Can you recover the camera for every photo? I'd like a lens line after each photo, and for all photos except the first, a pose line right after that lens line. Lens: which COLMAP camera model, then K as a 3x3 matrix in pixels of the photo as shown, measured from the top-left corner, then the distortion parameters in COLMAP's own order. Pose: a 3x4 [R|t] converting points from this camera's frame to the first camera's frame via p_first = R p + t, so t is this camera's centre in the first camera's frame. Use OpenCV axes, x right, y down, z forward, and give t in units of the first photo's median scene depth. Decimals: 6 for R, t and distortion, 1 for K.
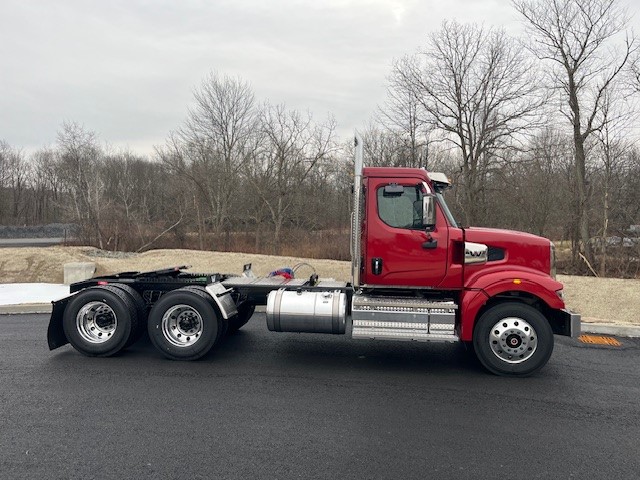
lens RADIAL K [[487.4, 0, 318.1], [0, 487.4, 217.2], [0, 0, 1]] dist [0.038110, -0.042108]
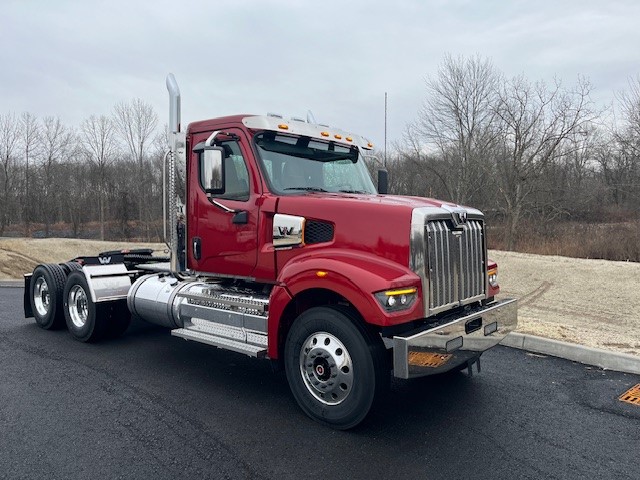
lens RADIAL K [[487.4, 0, 318.1], [0, 487.4, 217.2], [0, 0, 1]] dist [0.038110, -0.042108]
pose [[0.812192, -0.025242, -0.582844, 0.742216], [0.029015, 0.999575, -0.002858, 0.058045], [0.582669, -0.014590, 0.812579, 0.475703]]
